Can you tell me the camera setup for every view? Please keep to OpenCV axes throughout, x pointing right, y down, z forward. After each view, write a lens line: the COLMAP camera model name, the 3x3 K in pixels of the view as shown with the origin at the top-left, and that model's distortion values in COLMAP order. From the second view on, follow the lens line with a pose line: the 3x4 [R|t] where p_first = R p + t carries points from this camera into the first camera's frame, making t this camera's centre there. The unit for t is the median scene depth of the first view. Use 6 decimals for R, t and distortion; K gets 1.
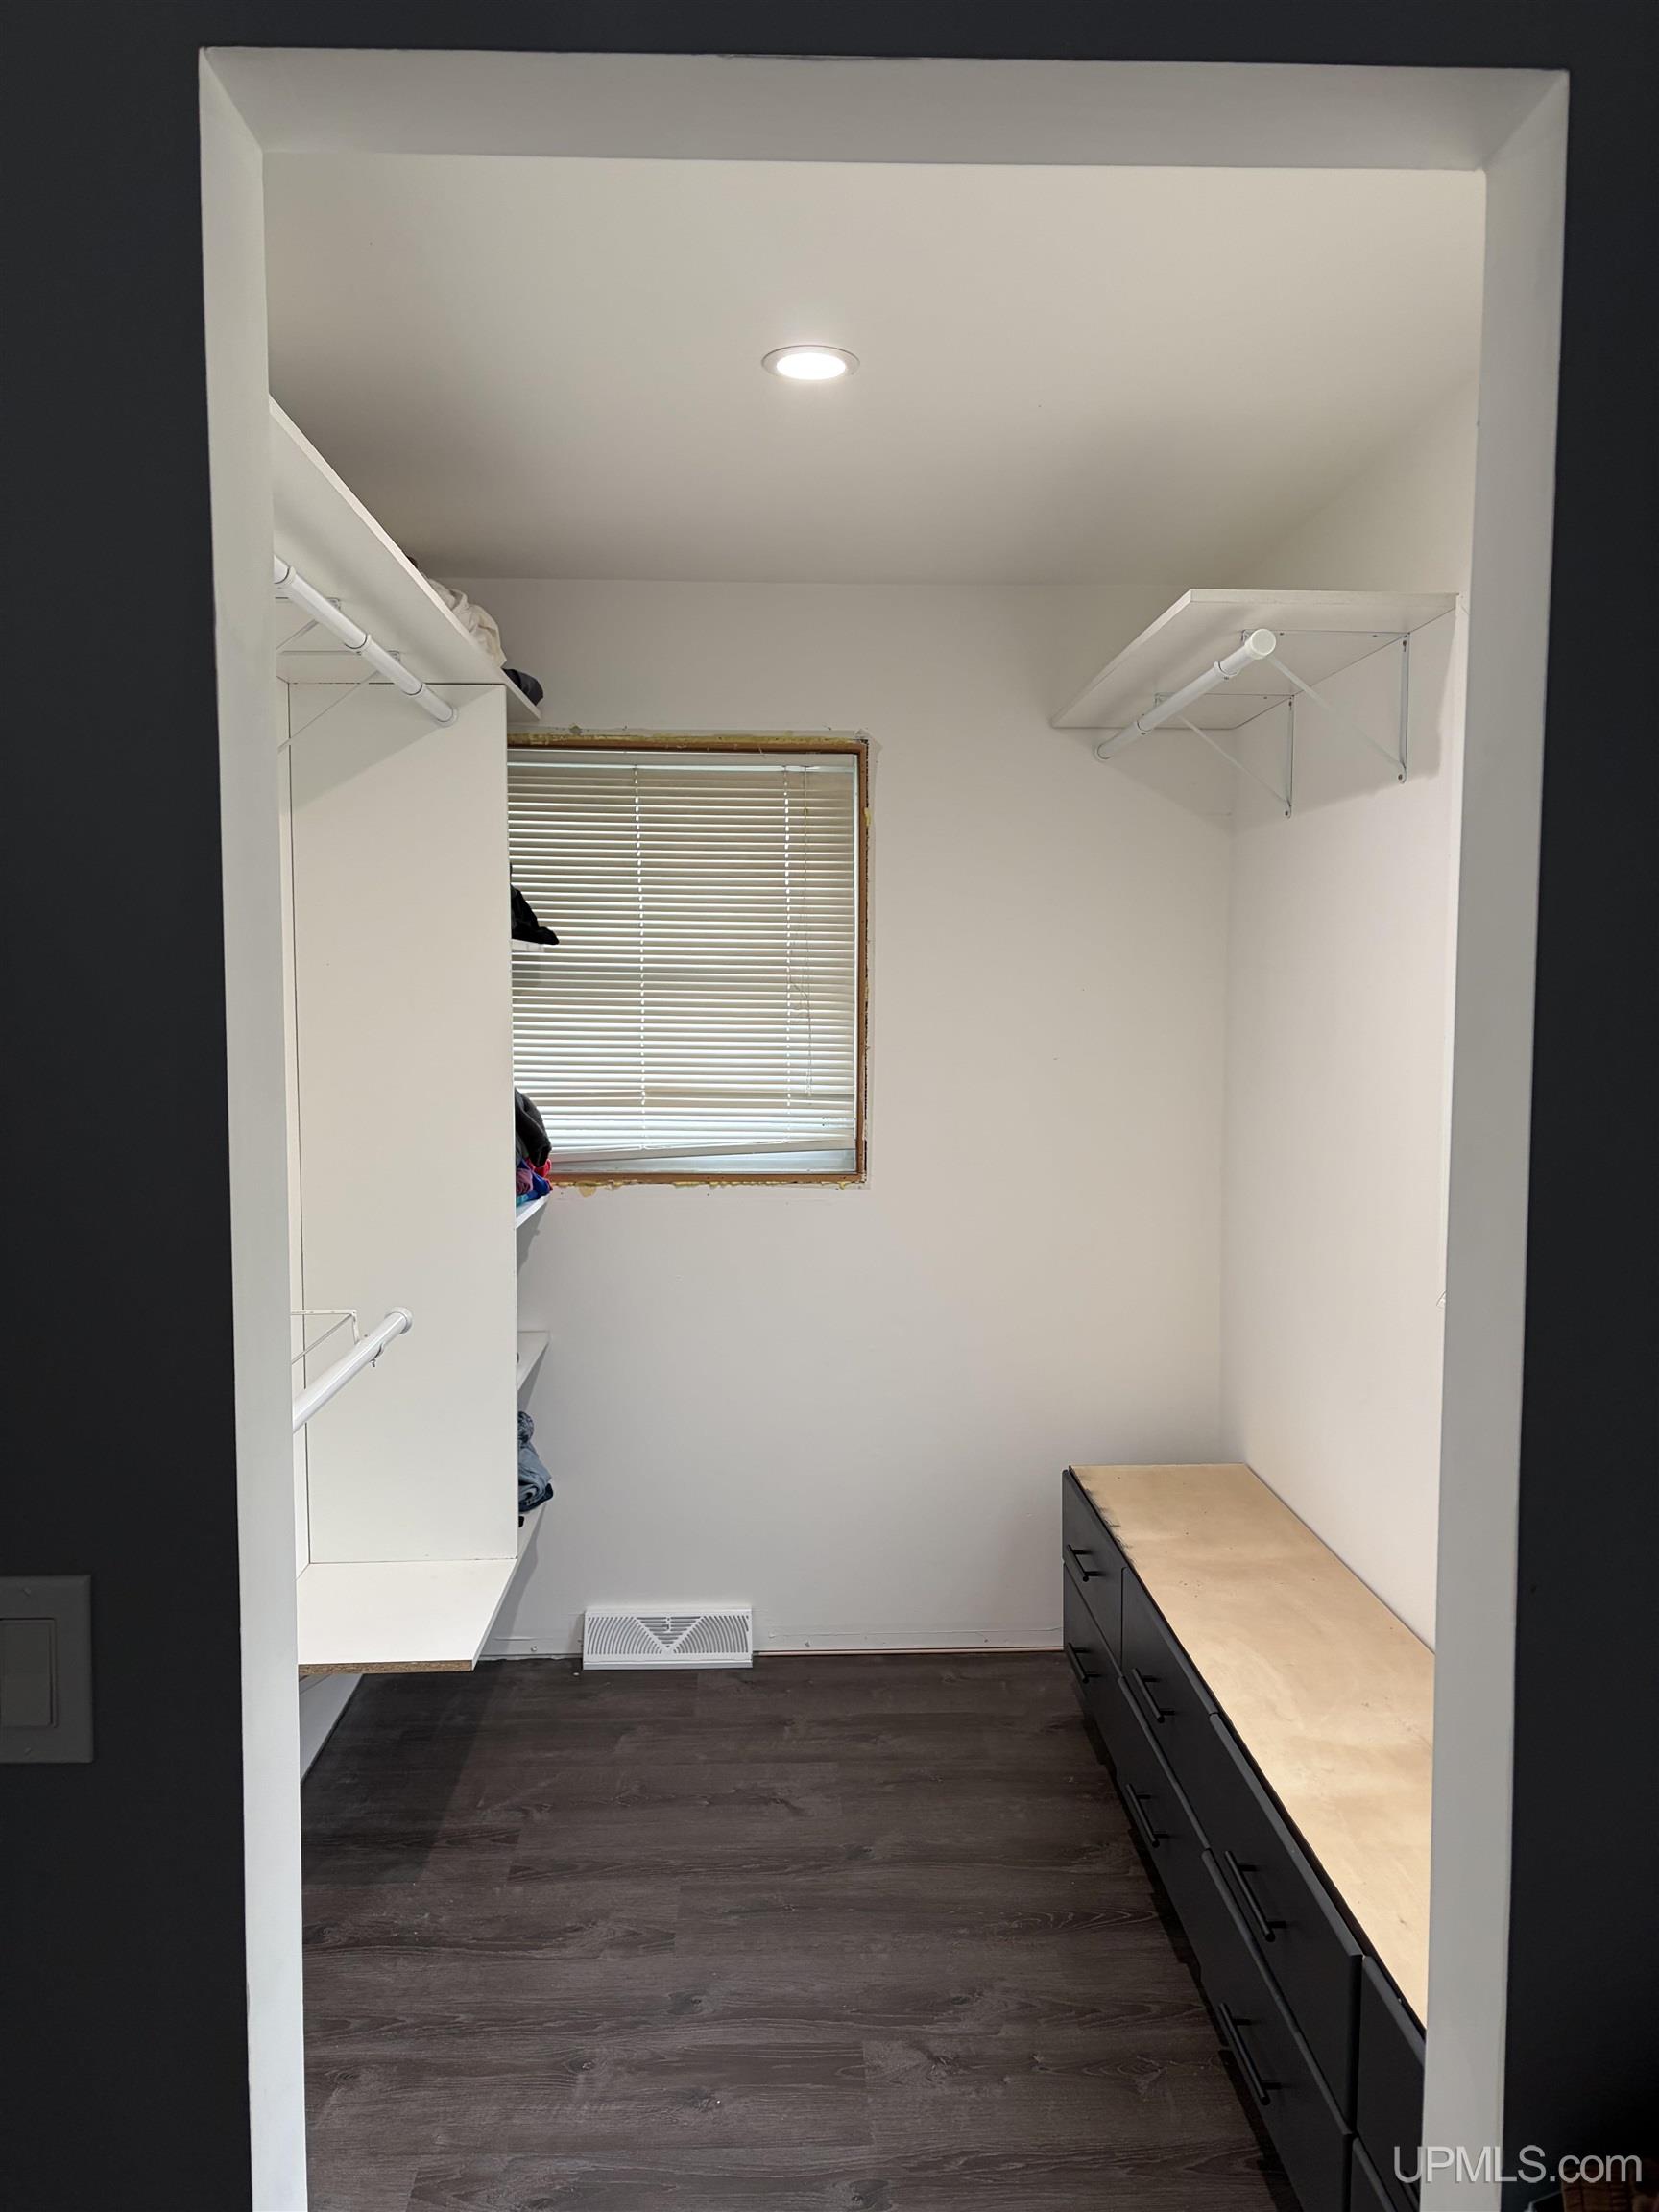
lens RADIAL K [[1628.7, 0, 828.6], [0, 1628.7, 1102.5], [0, 0, 1]] dist [0.002323, -0.028871]
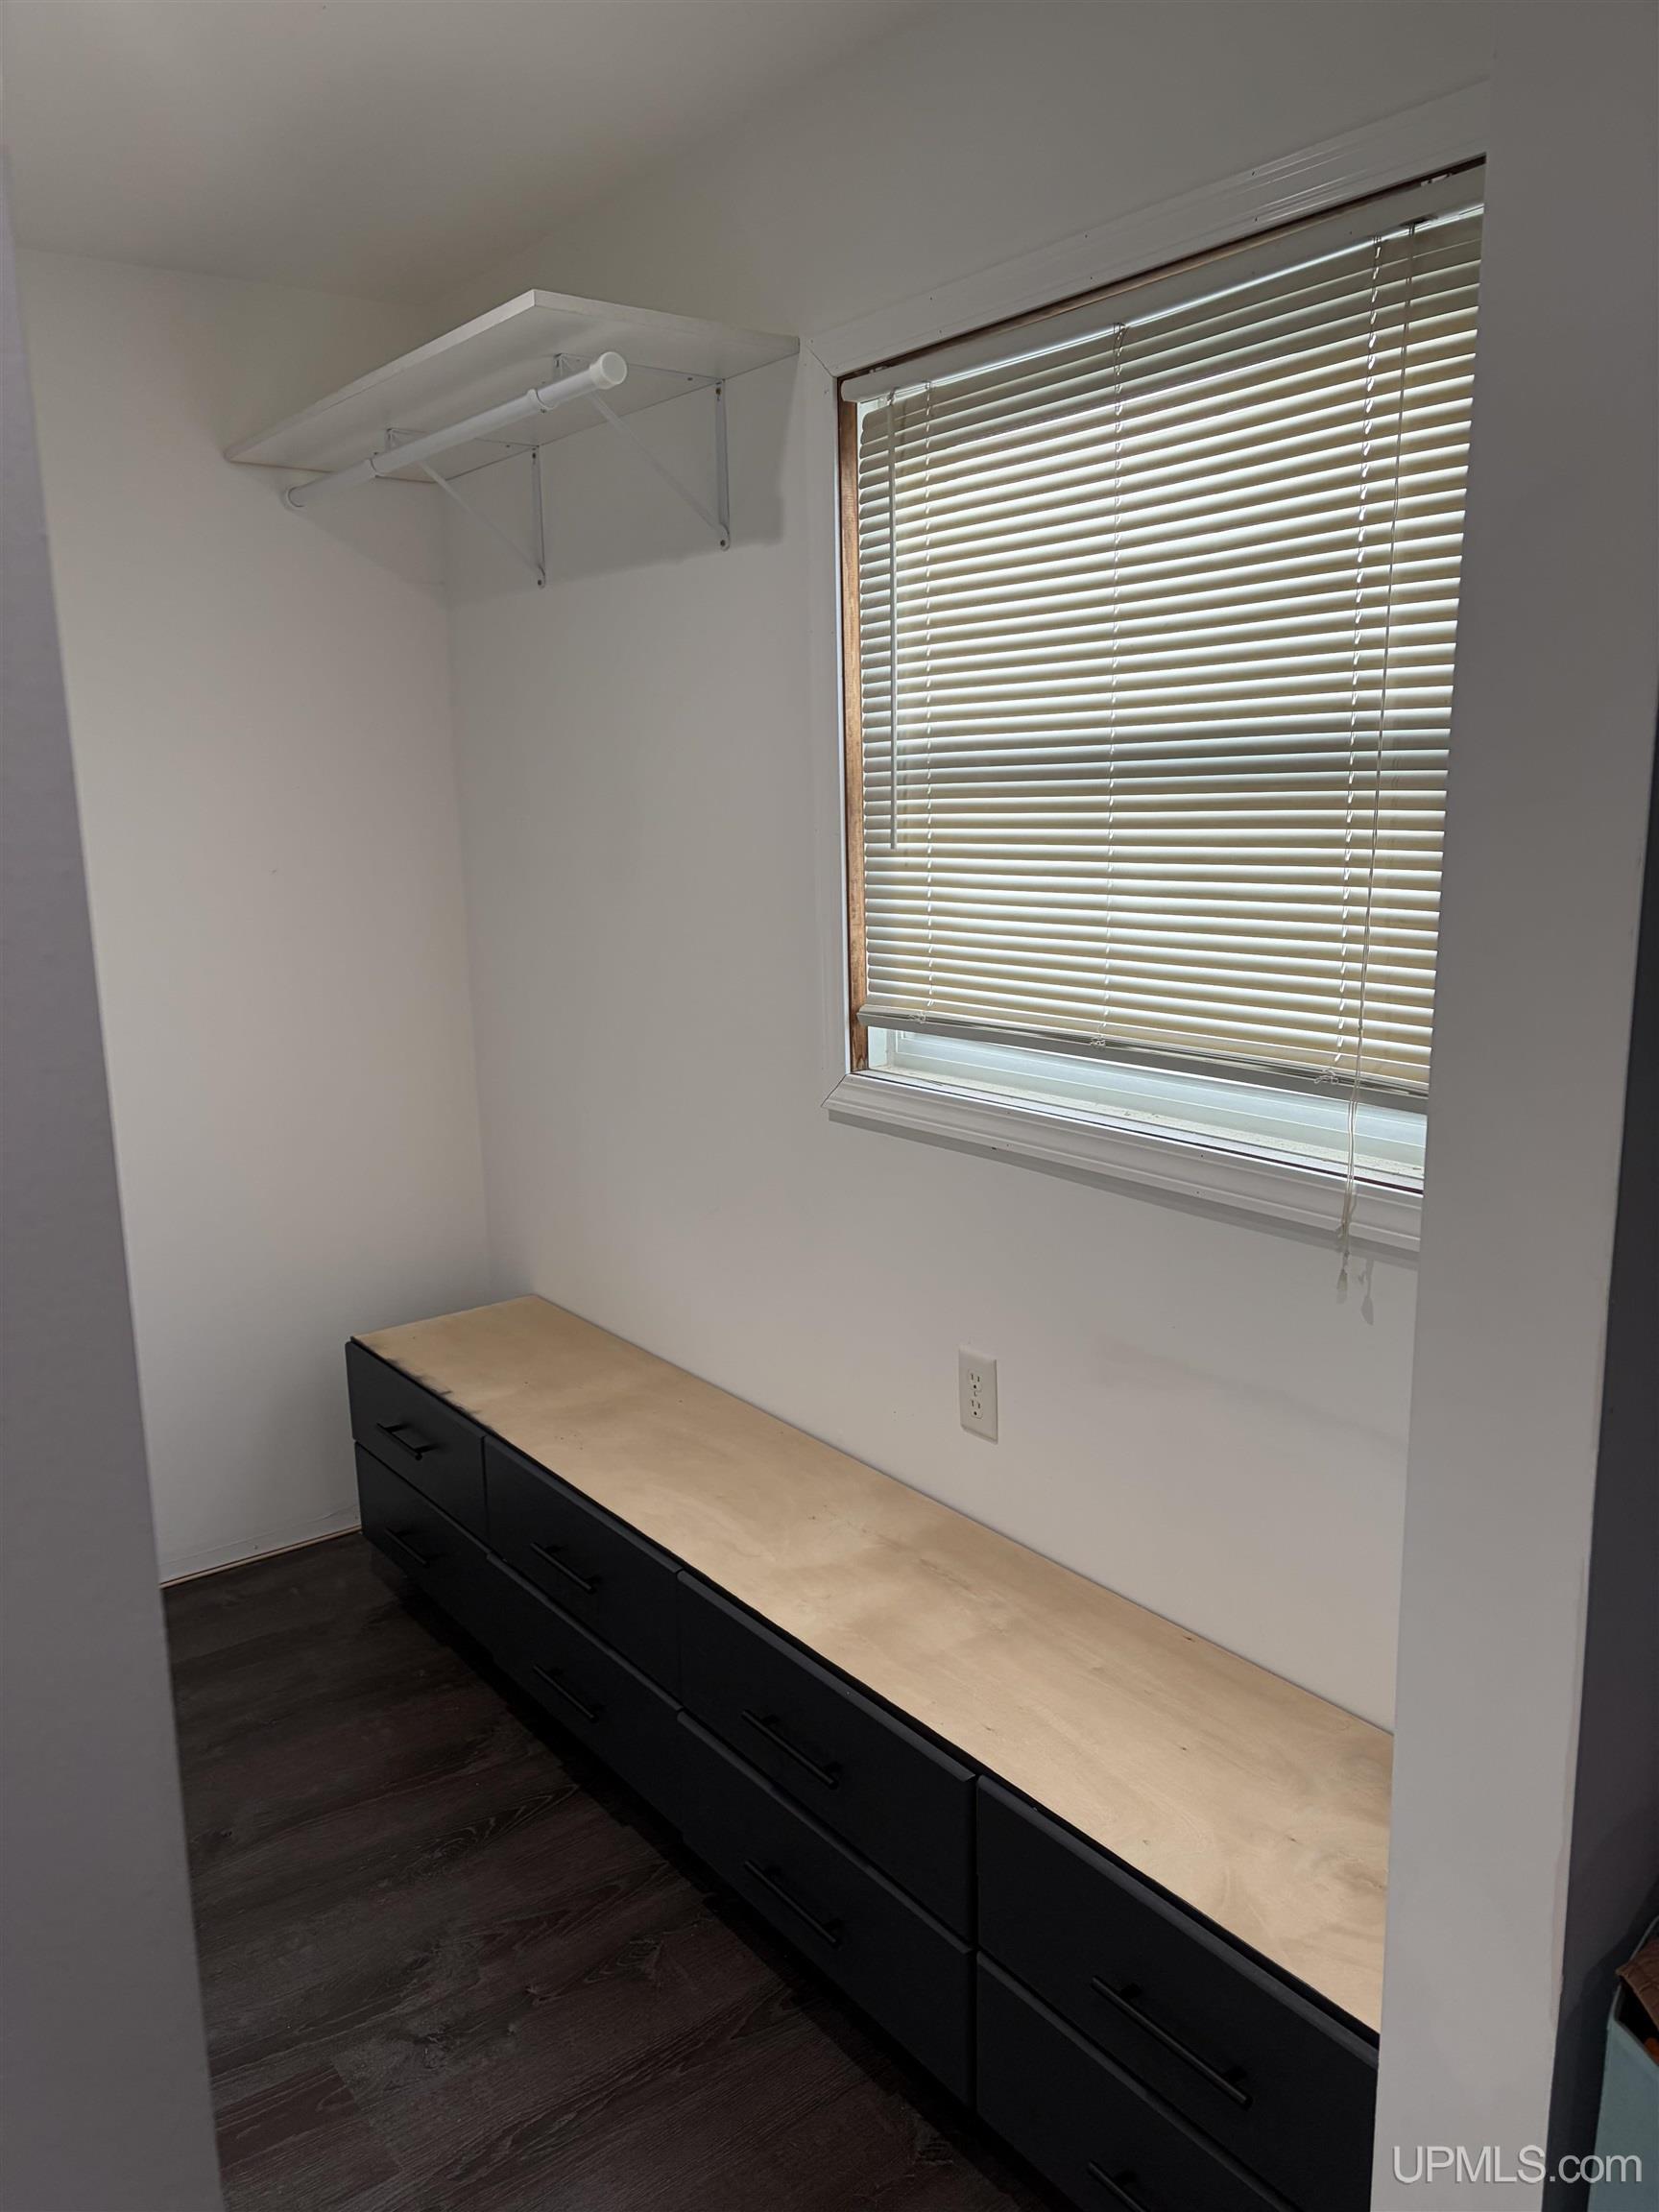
lens RADIAL K [[1628.7, 0, 833.1], [0, 1628.7, 1109.4], [0, 0, 1]] dist [0.002323, -0.028871]
pose [[0.817050, -0.130340, 0.561641, -0.165978], [0.060124, 0.988063, 0.141834, -0.010573], [-0.573424, -0.082117, 0.815133, 0.197378]]
